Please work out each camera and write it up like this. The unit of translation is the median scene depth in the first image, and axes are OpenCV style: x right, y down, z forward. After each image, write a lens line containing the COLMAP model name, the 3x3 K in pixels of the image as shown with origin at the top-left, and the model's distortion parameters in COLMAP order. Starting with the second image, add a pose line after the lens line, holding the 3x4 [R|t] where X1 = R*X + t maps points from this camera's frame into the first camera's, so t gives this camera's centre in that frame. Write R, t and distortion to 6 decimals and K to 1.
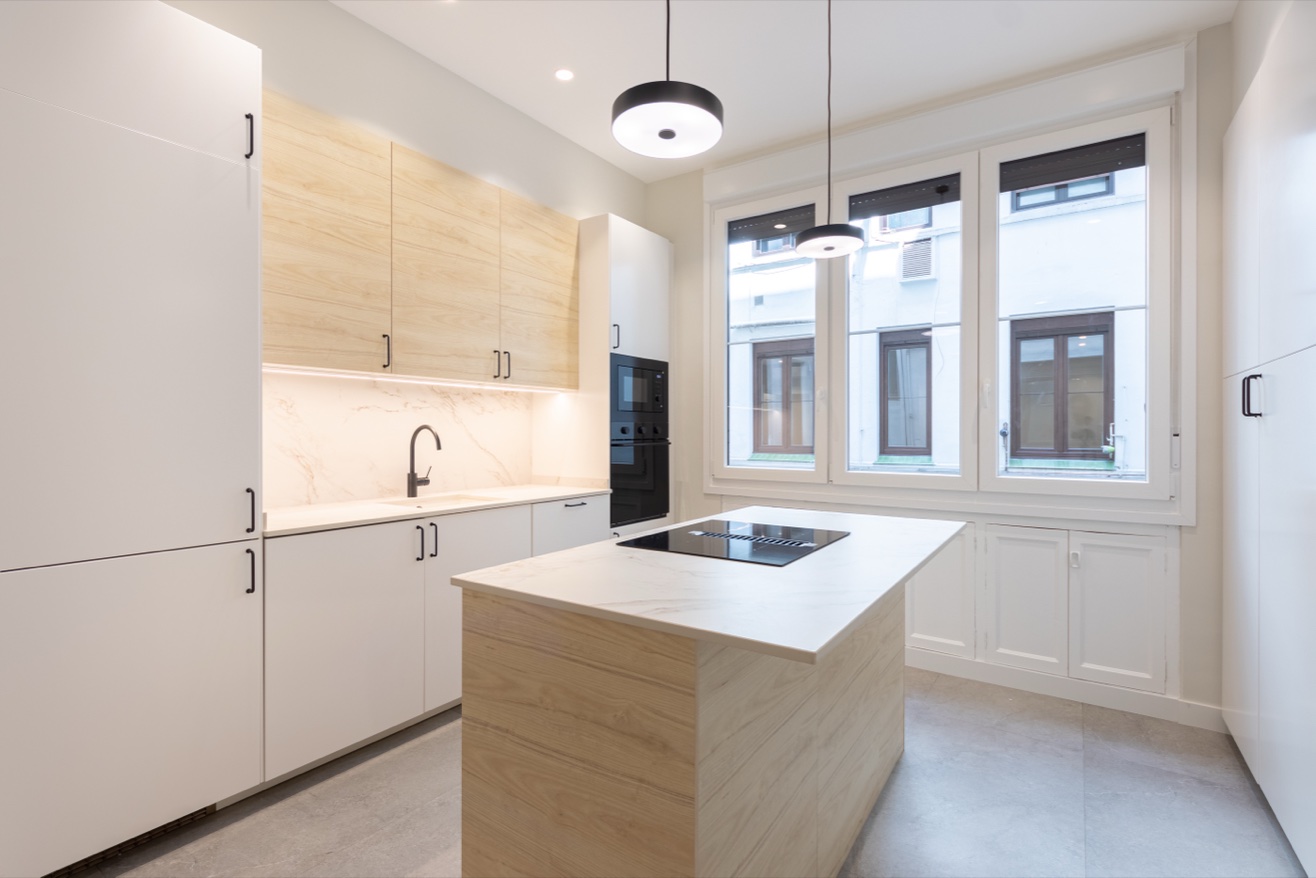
lens RADIAL K [[611.8, 0, 657.8], [0, 611.8, 435.7], [0, 0, 1]] dist [0.004458, 0.000198]
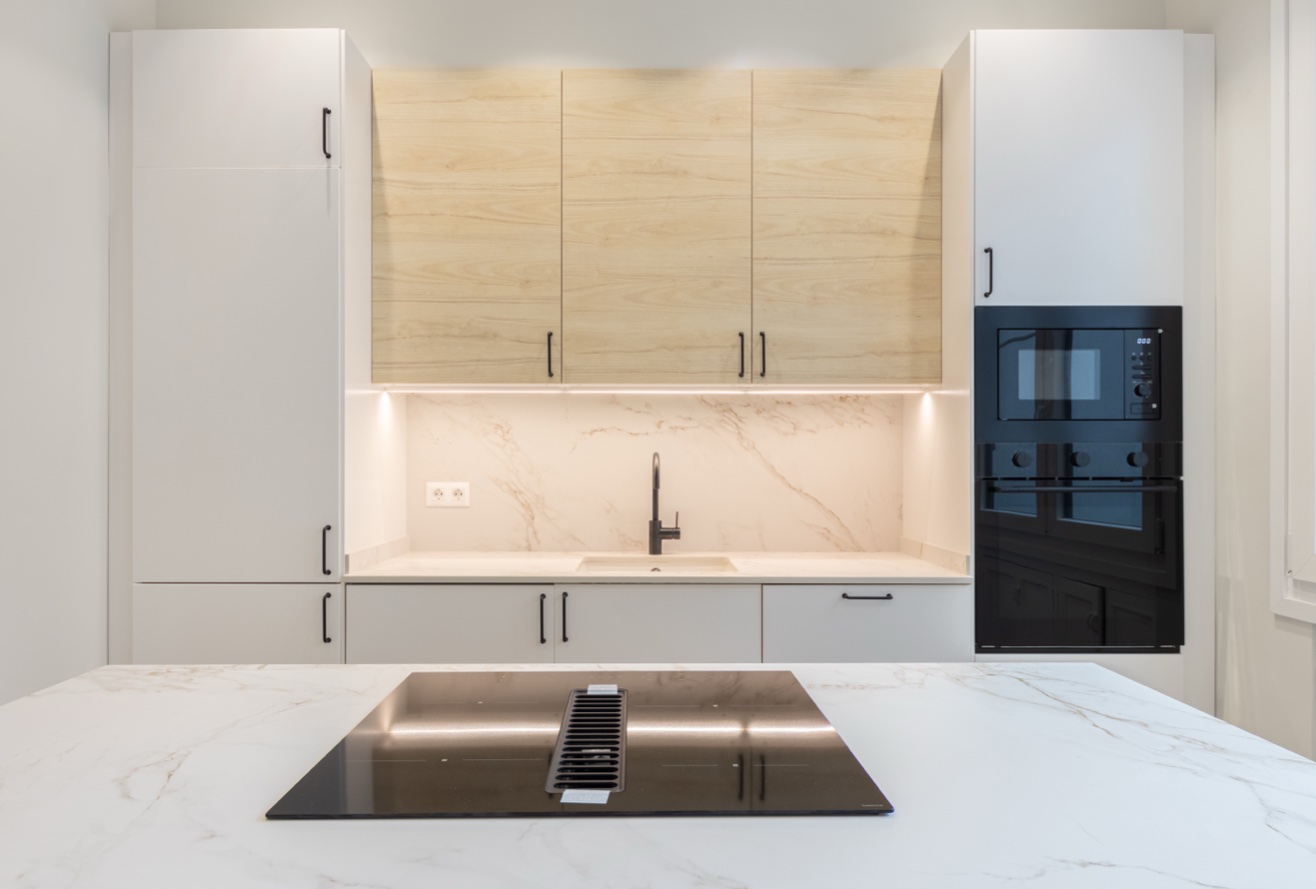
lens RADIAL K [[810.0, 0, 664.3], [0, 810.0, 465.0], [0, 0, 1]] dist [-0.003162, 0.001452]
pose [[0.566691, 0.004784, -0.823916, 0.380099], [-0.005327, 0.999984, 0.002142, -0.005307], [0.823913, 0.003175, 0.566708, 0.475022]]
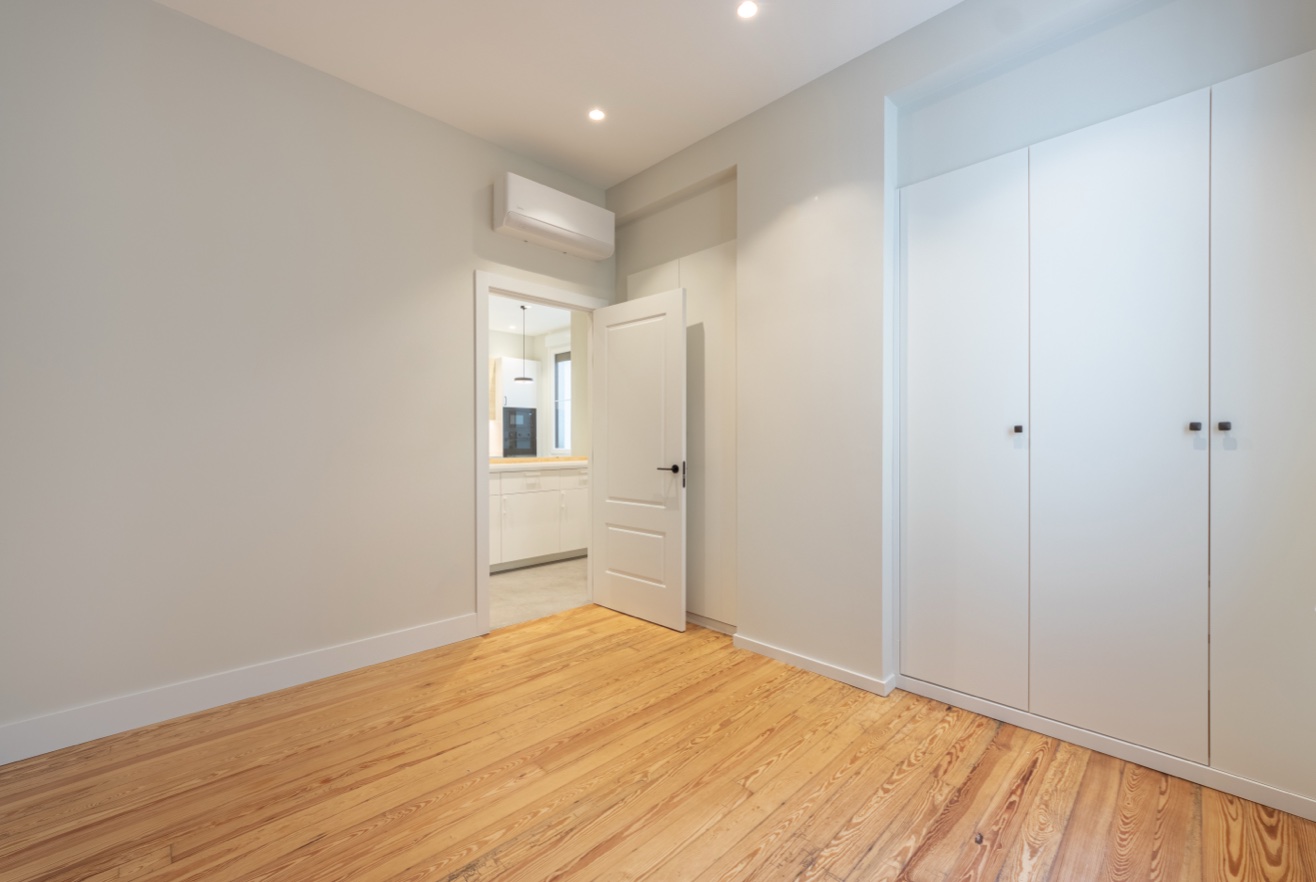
lens RADIAL K [[534.5, 0, 660.0], [0, 534.5, 441.5], [0, 0, 1]] dist [0.000521, 0.000003]
pose [[0.981215, 0.002194, -0.192903, 1.276760], [-0.001539, 0.999993, 0.003542, 0.014201], [0.192910, -0.003179, 0.981211, -1.471847]]
